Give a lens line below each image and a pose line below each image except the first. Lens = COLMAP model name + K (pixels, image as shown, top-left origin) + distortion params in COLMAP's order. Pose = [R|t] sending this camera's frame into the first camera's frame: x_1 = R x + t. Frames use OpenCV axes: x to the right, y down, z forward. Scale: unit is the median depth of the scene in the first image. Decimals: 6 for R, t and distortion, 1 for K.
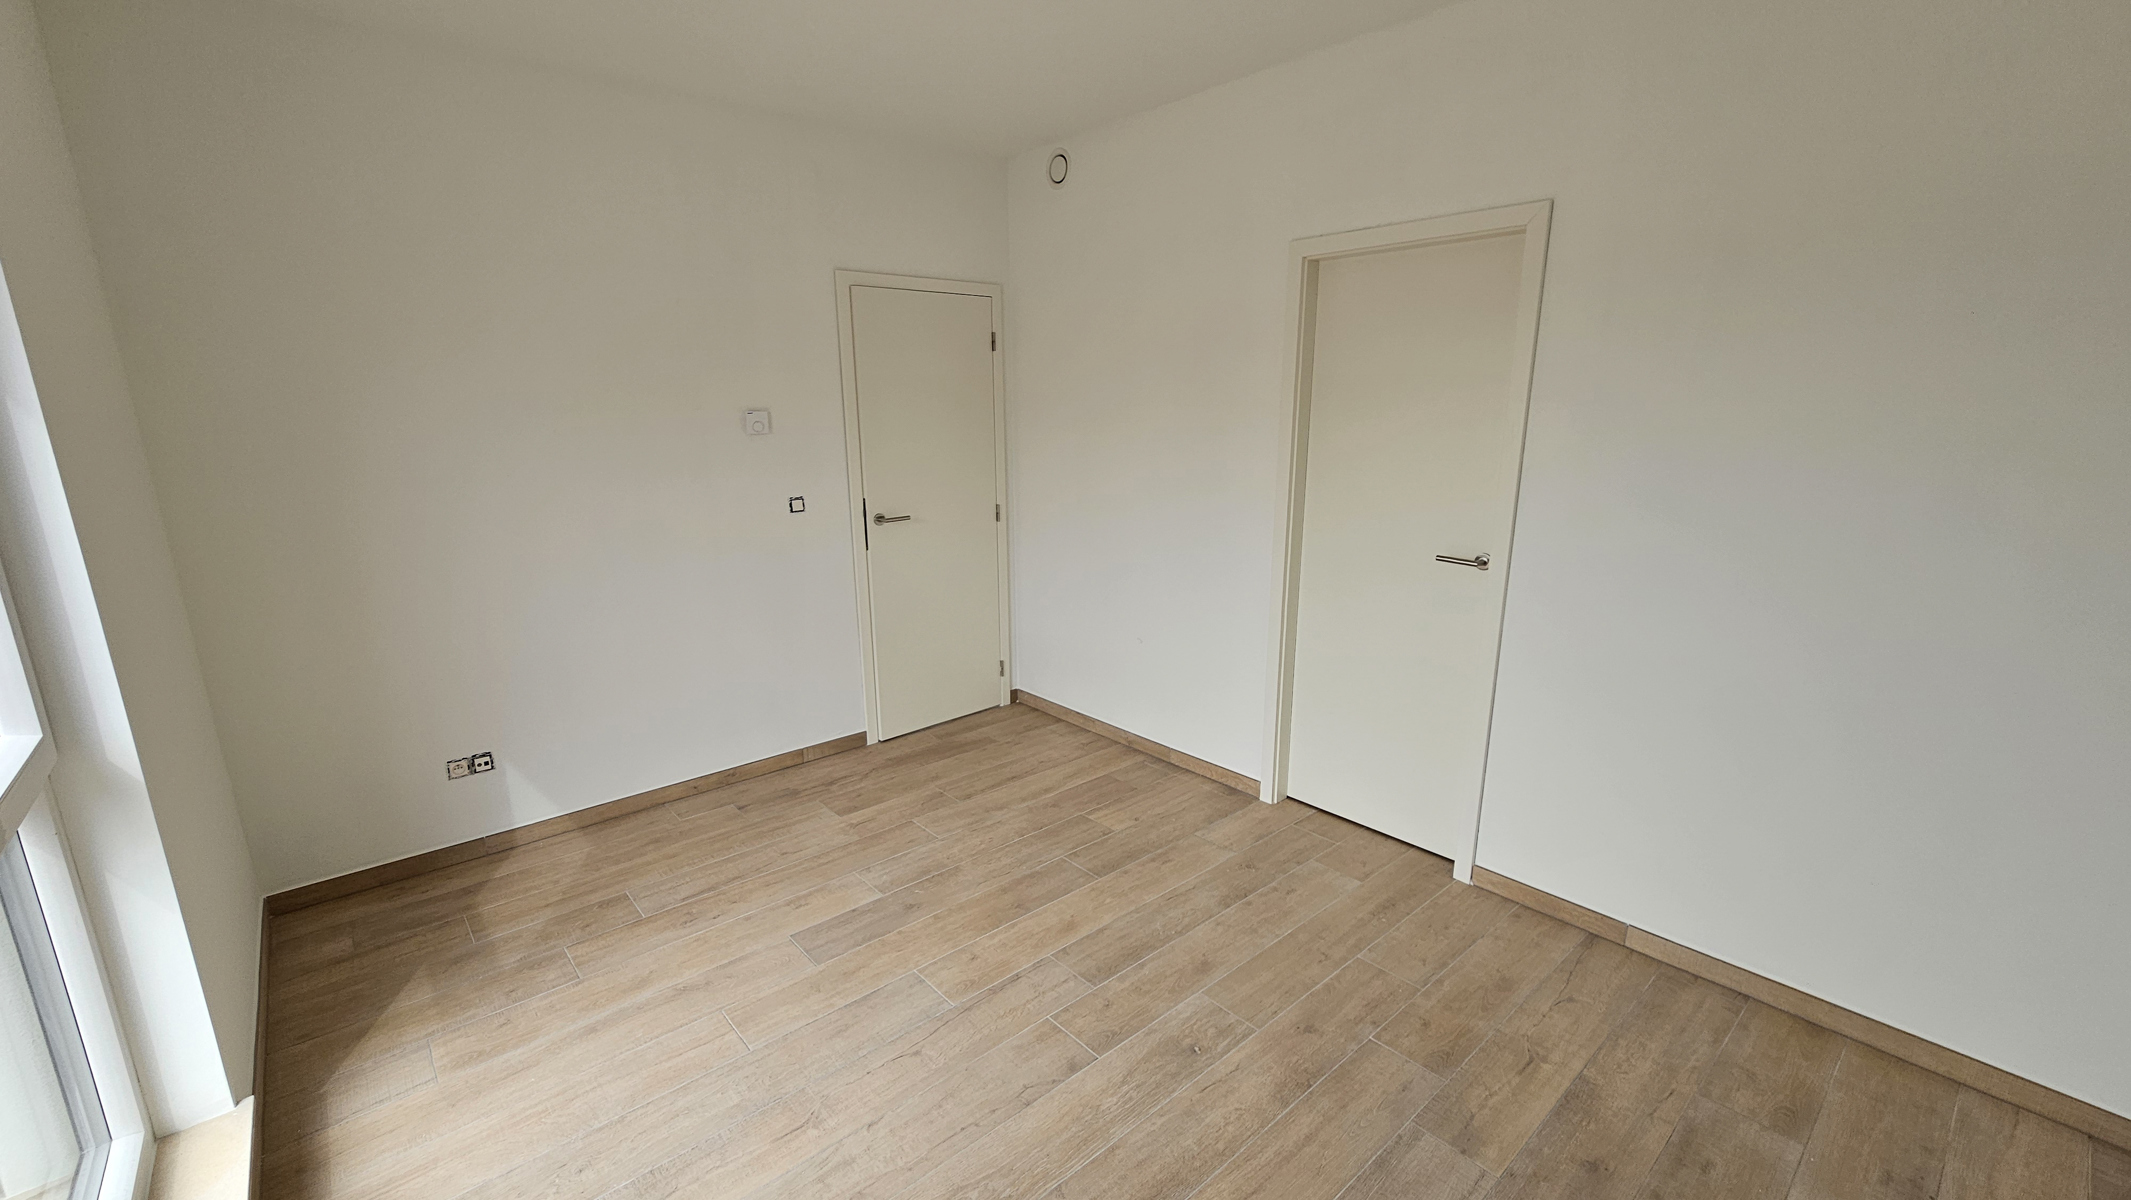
lens RADIAL K [[878.1, 0, 1052.4], [0, 878.1, 606.4], [0, 0, 1]] dist [-0.001521, -0.000392]
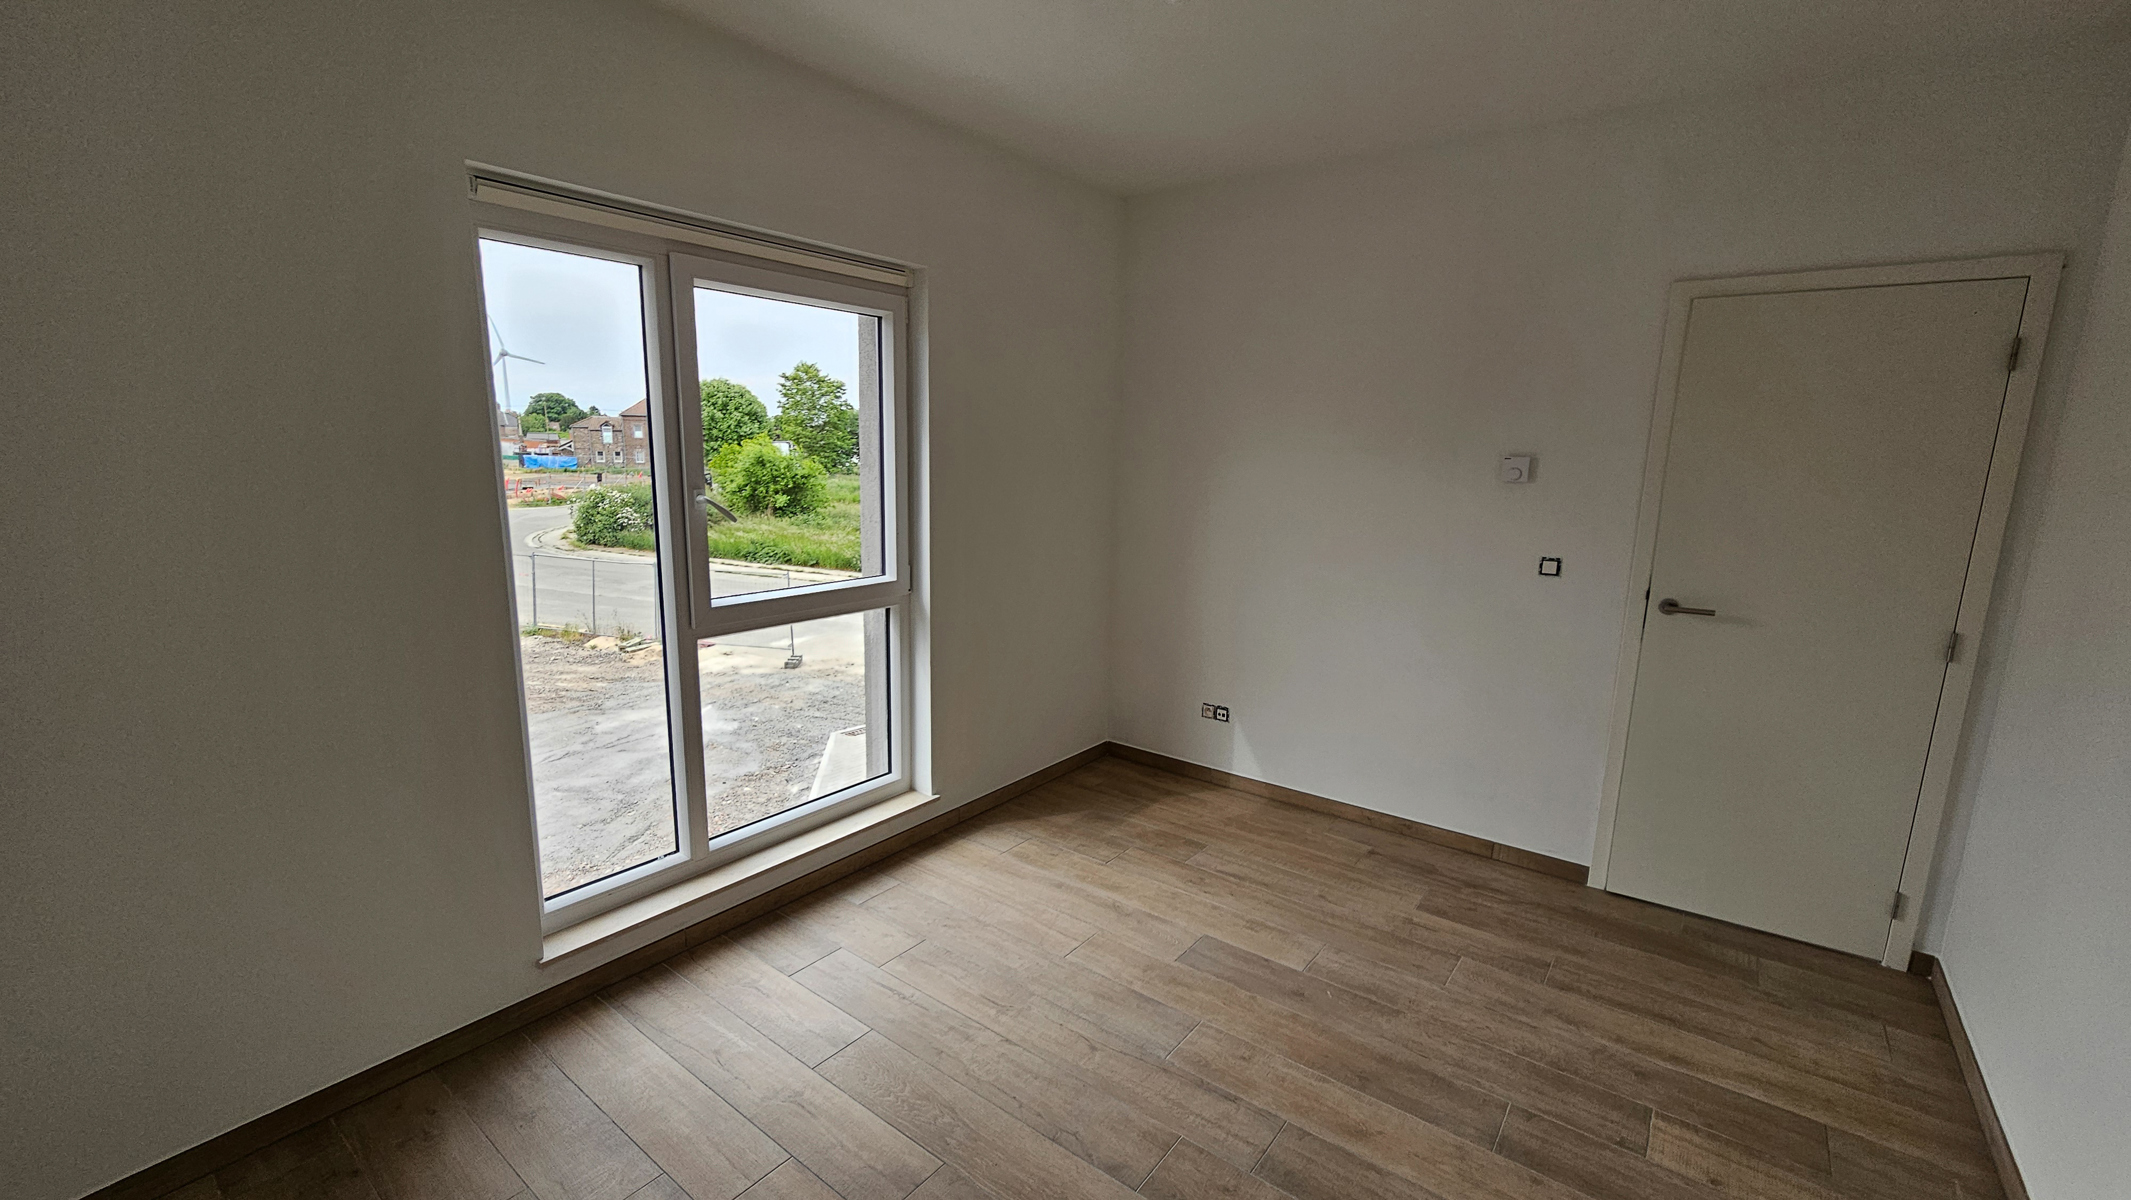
lens RADIAL K [[878.1, 0, 1052.4], [0, 878.1, 606.4], [0, 0, 1]] dist [-0.001521, -0.000392]
pose [[0.196374, 0.189940, -0.961957, 0.537554], [-0.244903, 0.959466, 0.139454, -0.097277], [0.949453, 0.208201, 0.234931, 0.426304]]
